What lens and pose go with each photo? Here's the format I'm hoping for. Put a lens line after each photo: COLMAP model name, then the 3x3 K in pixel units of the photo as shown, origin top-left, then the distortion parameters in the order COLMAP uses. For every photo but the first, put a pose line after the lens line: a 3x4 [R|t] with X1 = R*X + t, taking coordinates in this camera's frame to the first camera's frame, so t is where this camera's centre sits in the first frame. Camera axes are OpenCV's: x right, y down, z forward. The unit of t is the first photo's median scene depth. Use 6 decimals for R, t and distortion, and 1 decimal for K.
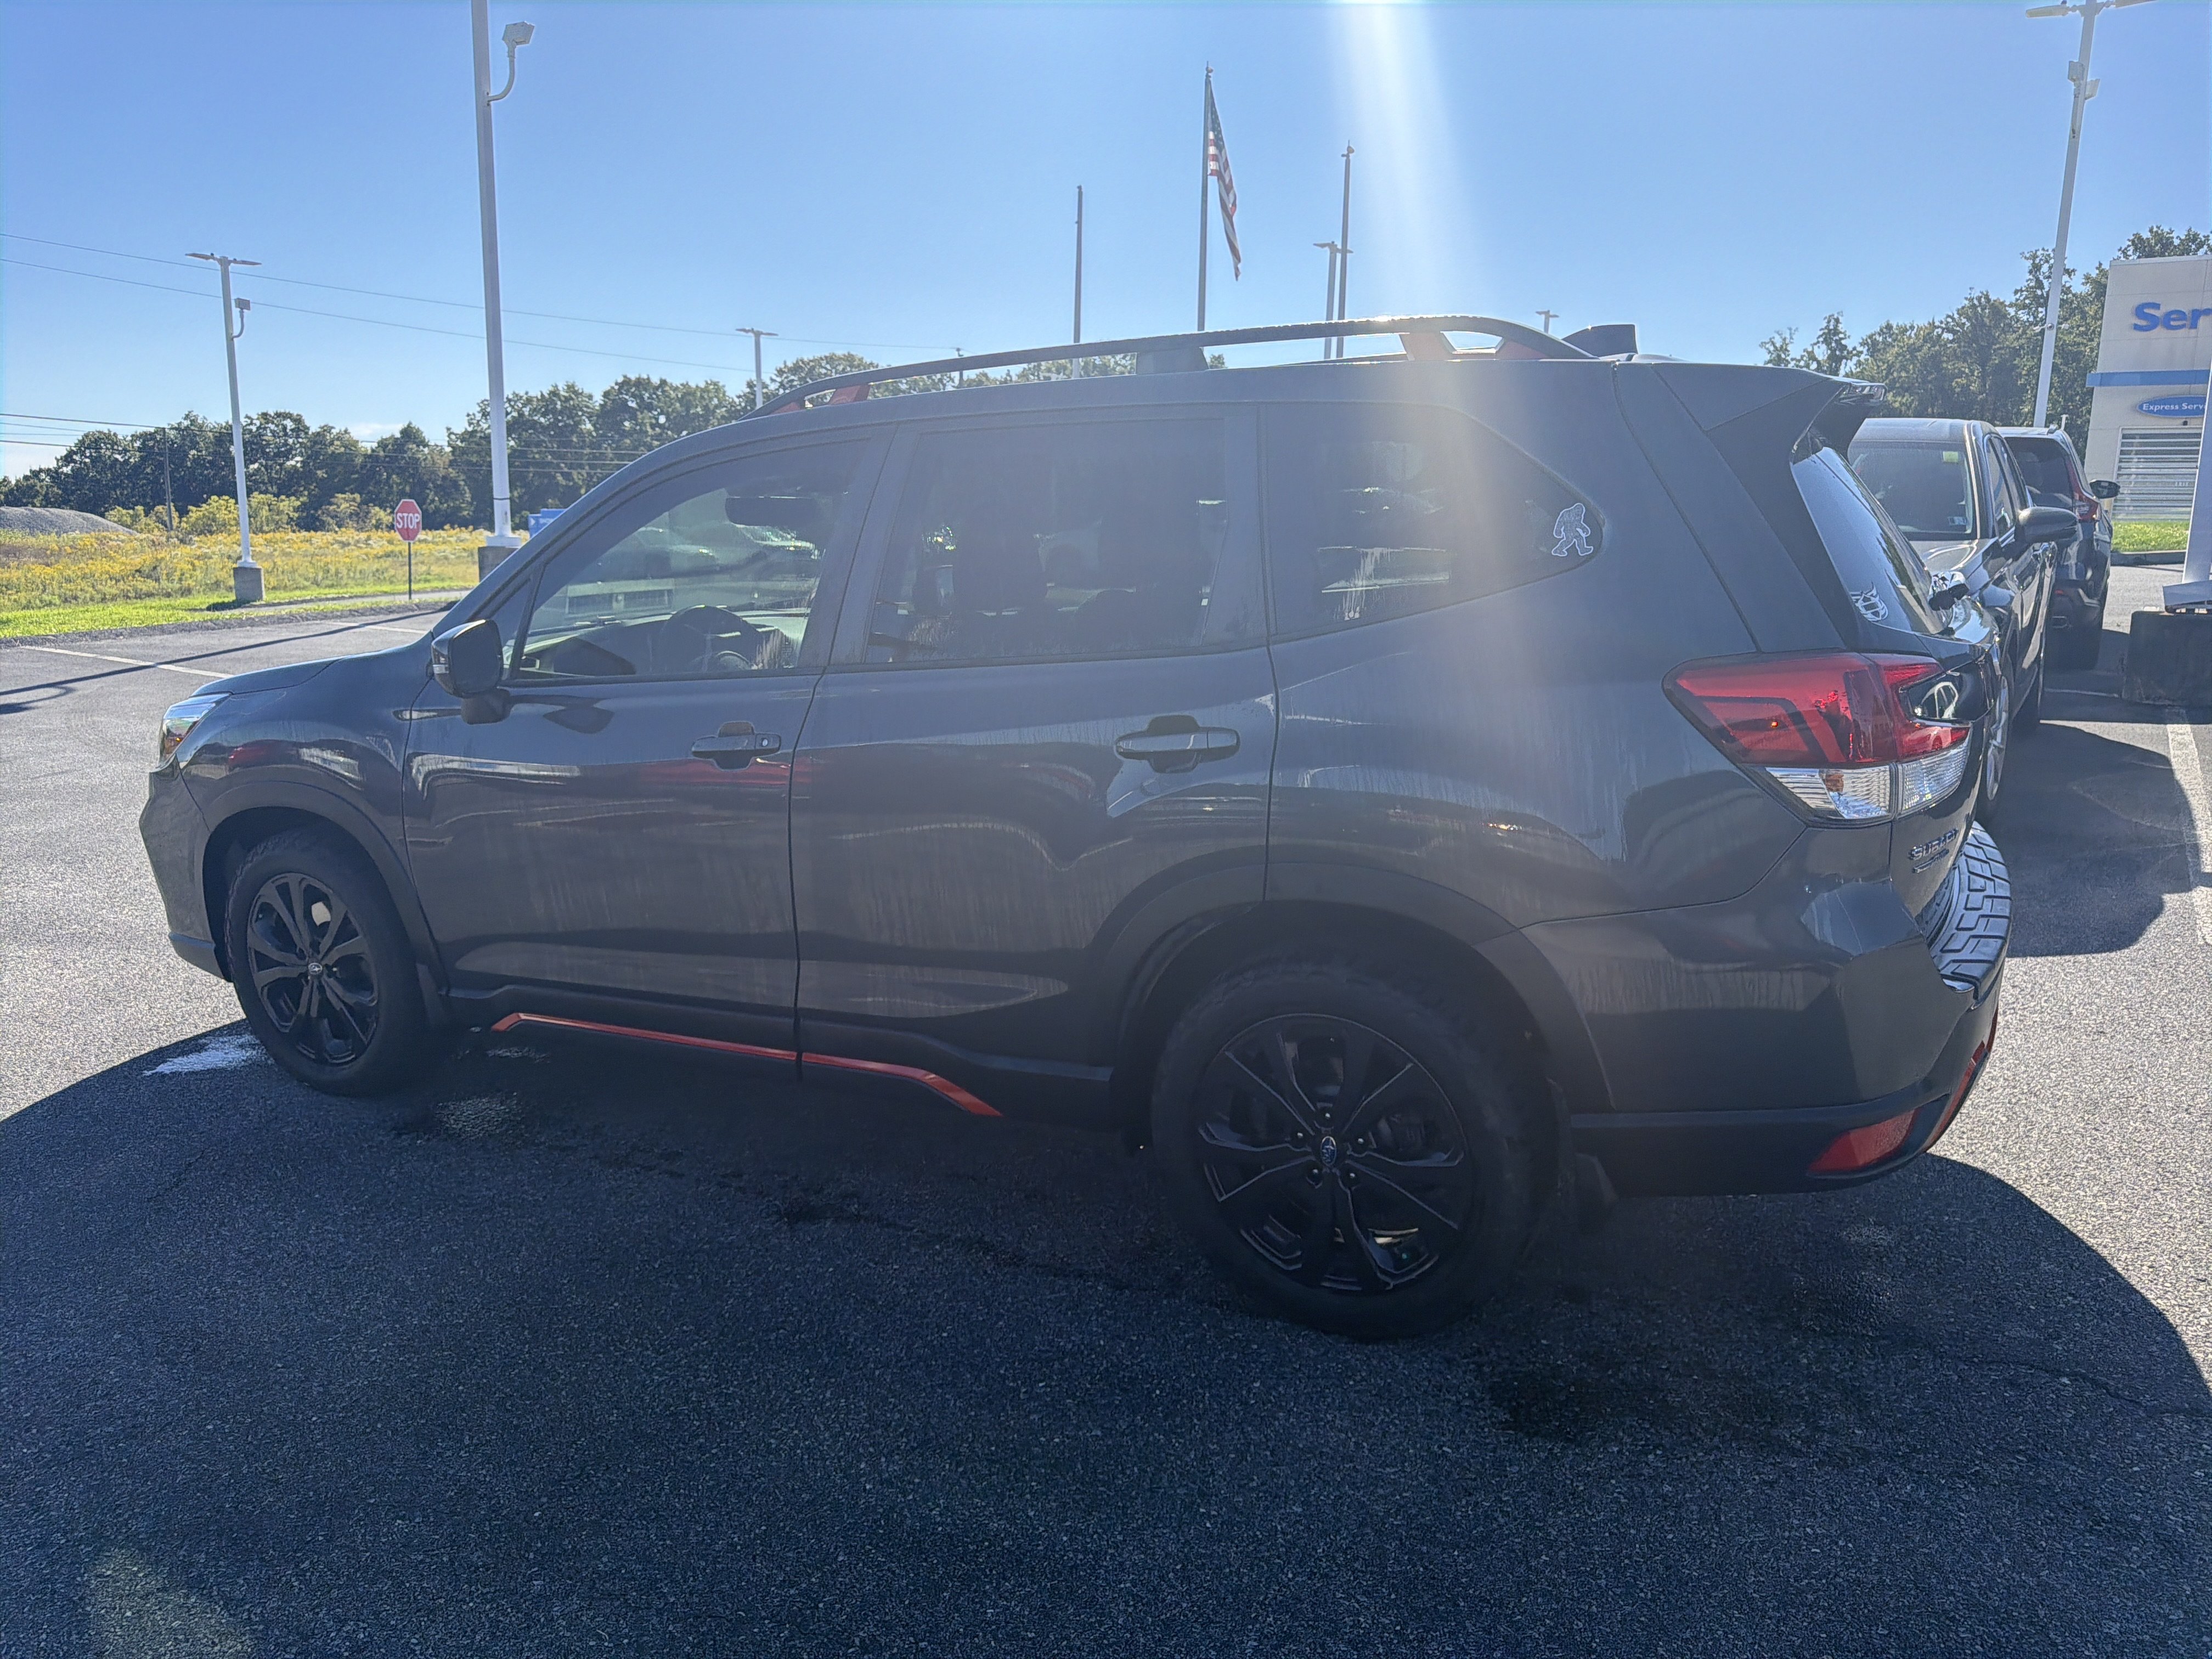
lens RADIAL K [[1603.4, 0, 1088.1], [0, 1603.4, 830.7], [0, 0, 1]] dist [0.031077, -0.032902]
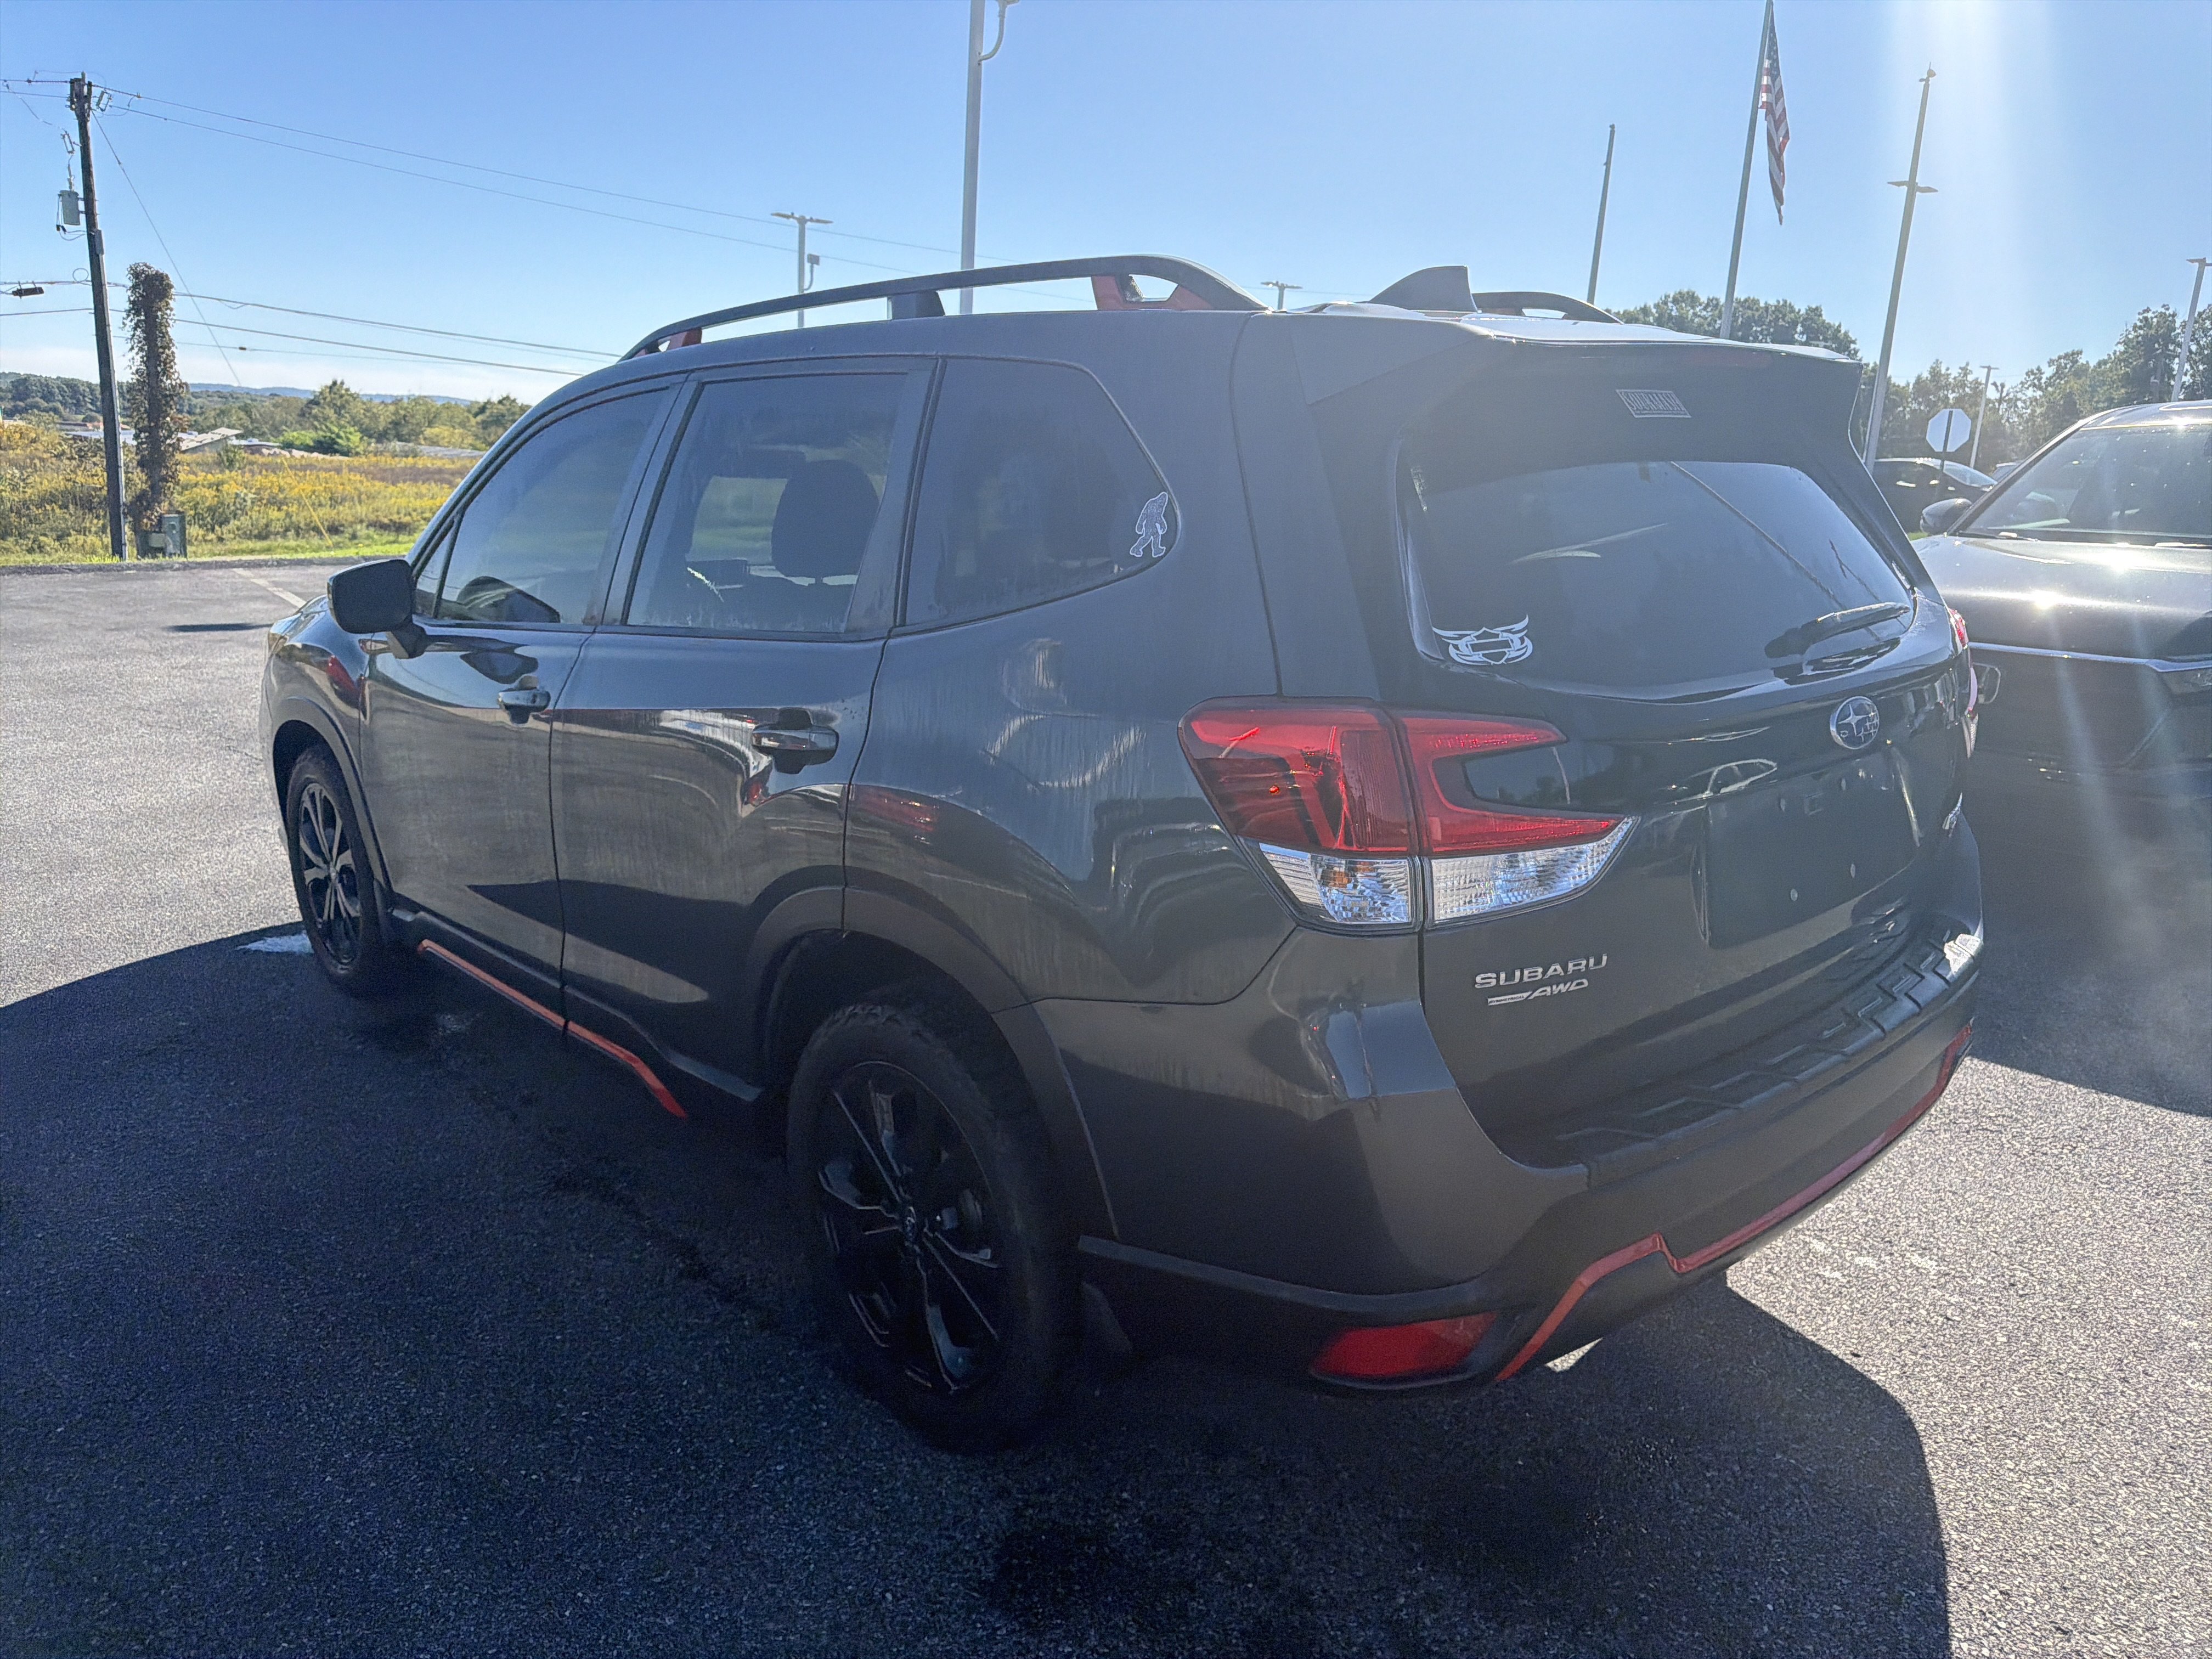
lens RADIAL K [[1603.4, 0, 1108.1], [0, 1603.4, 821.8], [0, 0, 1]] dist [0.031077, -0.032902]
pose [[0.942047, 0.107332, -0.317849, 0.427870], [-0.100475, 0.994216, 0.037939, -0.051597], [0.320082, -0.003804, 0.947382, 0.176348]]
